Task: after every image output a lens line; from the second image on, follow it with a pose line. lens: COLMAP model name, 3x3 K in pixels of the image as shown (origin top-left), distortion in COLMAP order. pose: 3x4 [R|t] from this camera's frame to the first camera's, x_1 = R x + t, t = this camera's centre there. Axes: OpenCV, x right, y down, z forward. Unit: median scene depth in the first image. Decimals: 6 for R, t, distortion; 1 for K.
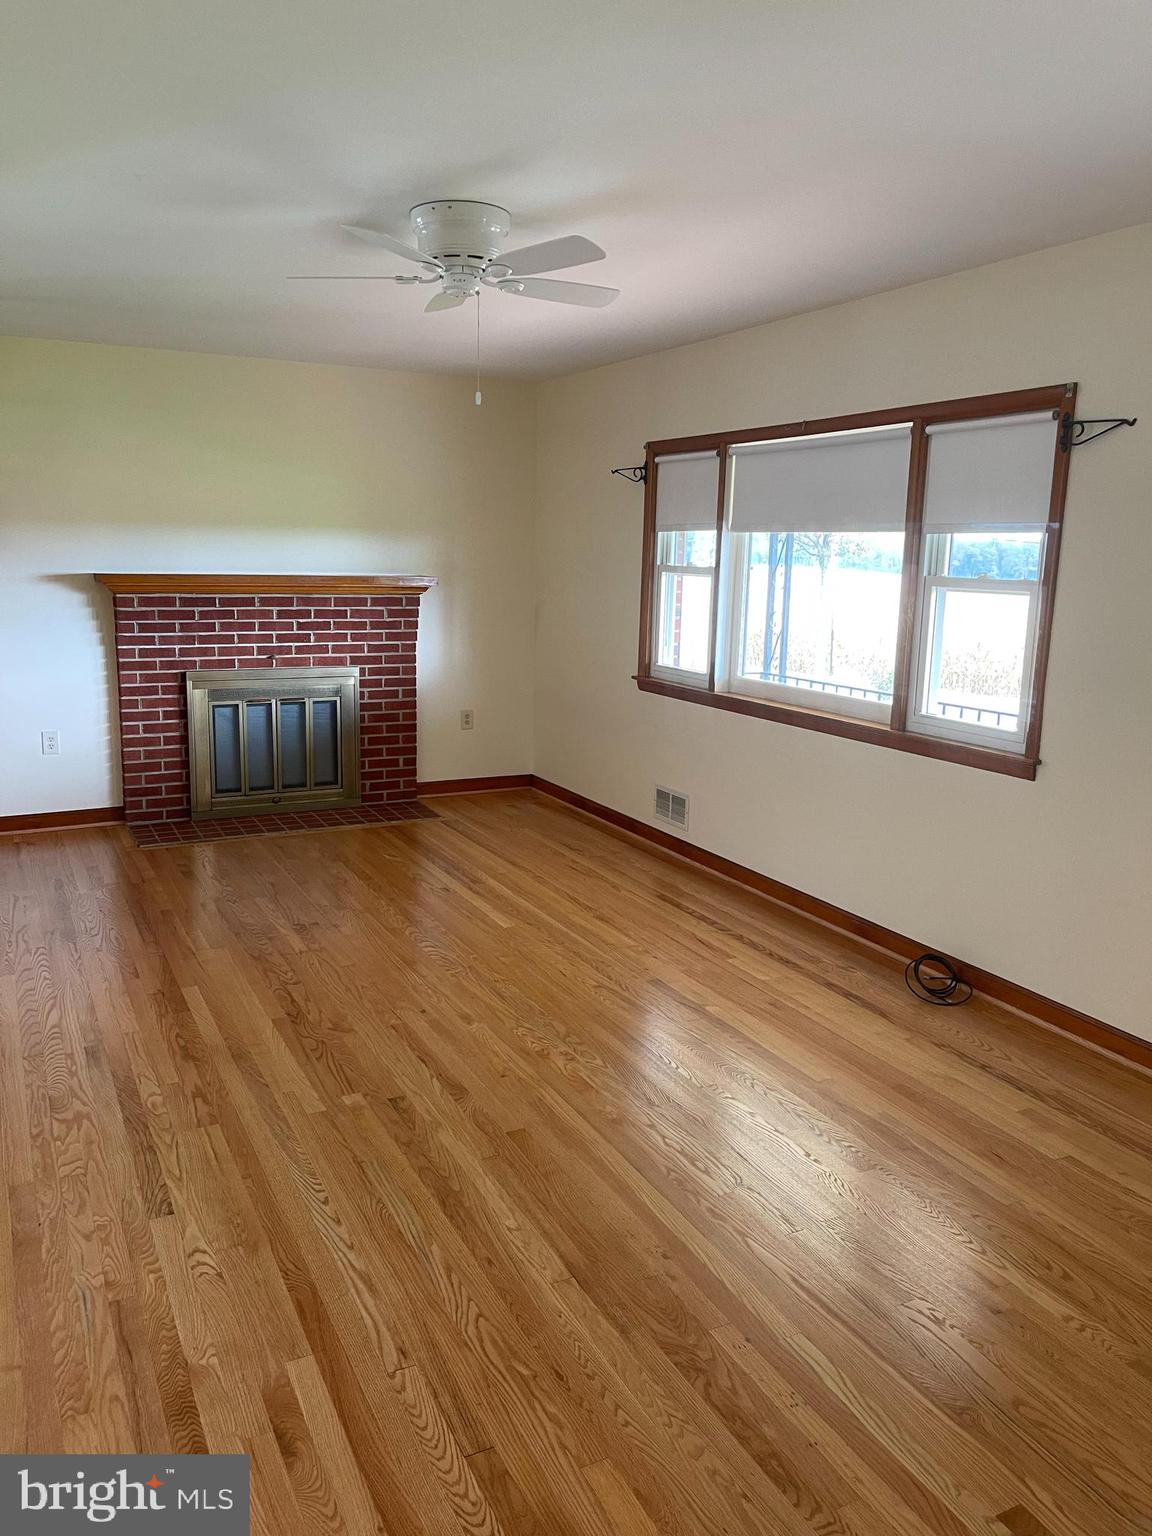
lens RADIAL K [[1155.2, 0, 551.0], [0, 1155.2, 769.9], [0, 0, 1]] dist [0.064375, -0.087717]
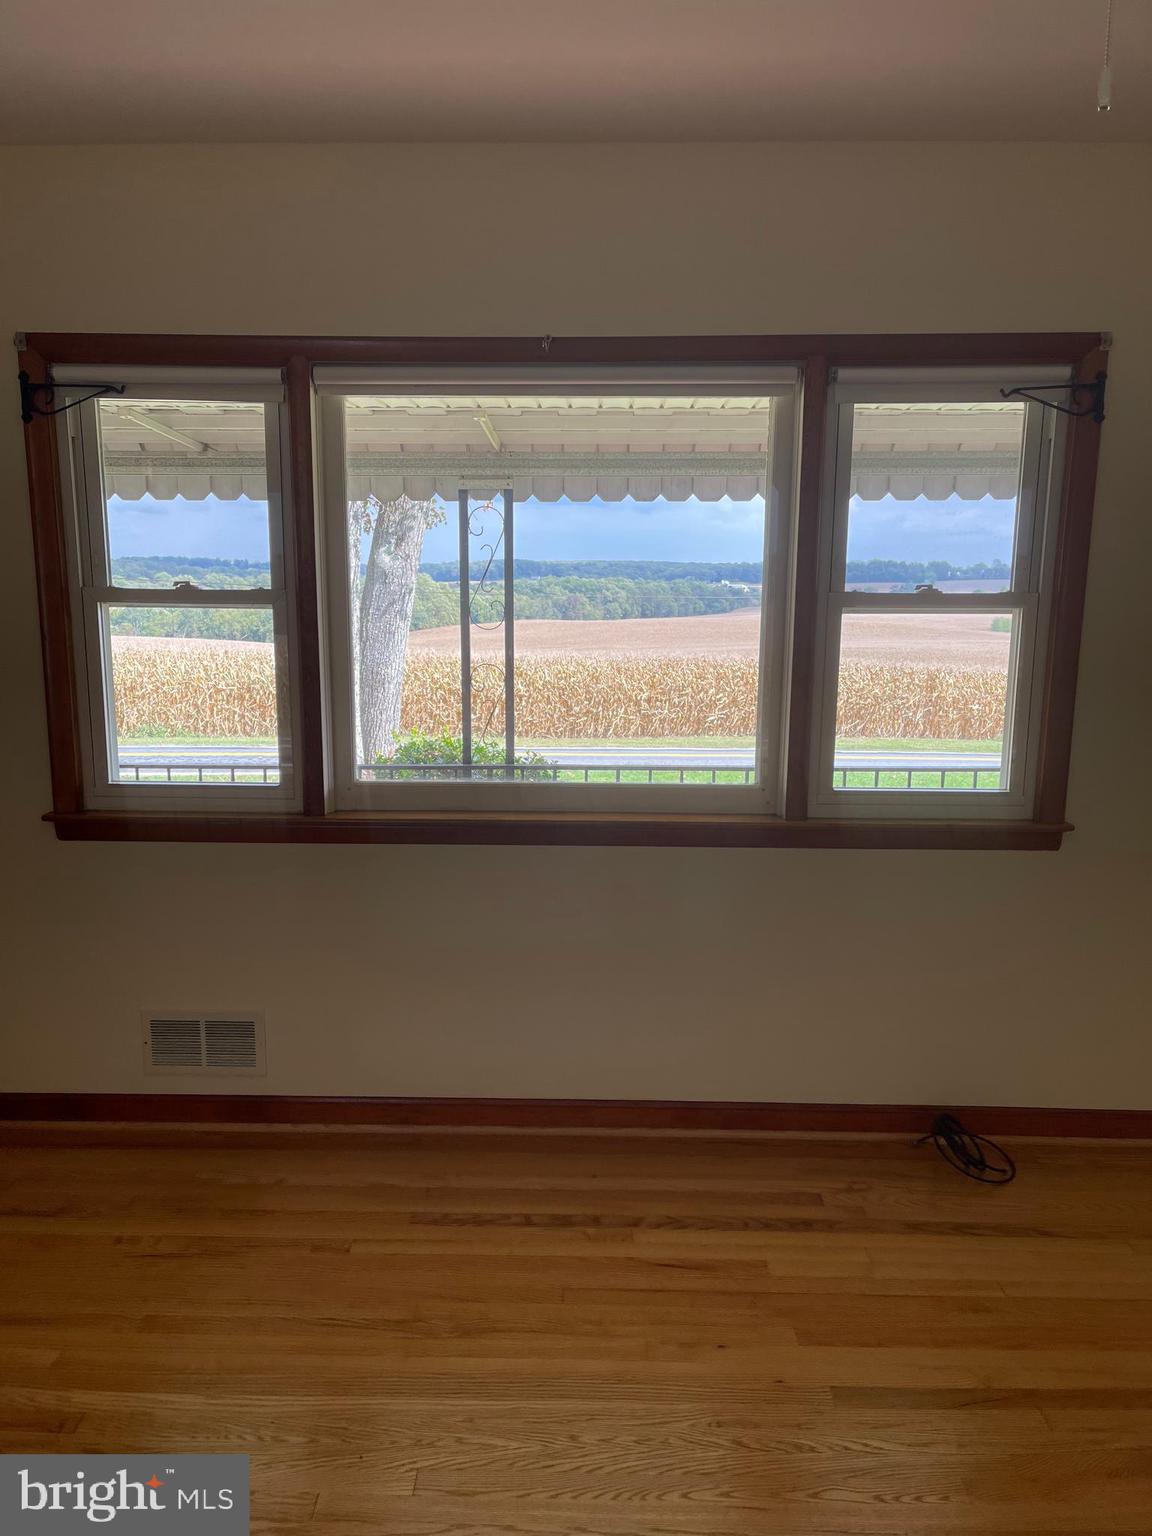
lens RADIAL K [[1167.1, 0, 564.4], [0, 1167.1, 771.4], [0, 0, 1]] dist [0.082127, -0.107934]
pose [[0.456536, -0.169634, 0.873384, -0.308448], [0.172798, 0.979869, 0.099991, -0.131869], [-0.872763, 0.105269, 0.476658, 0.673372]]
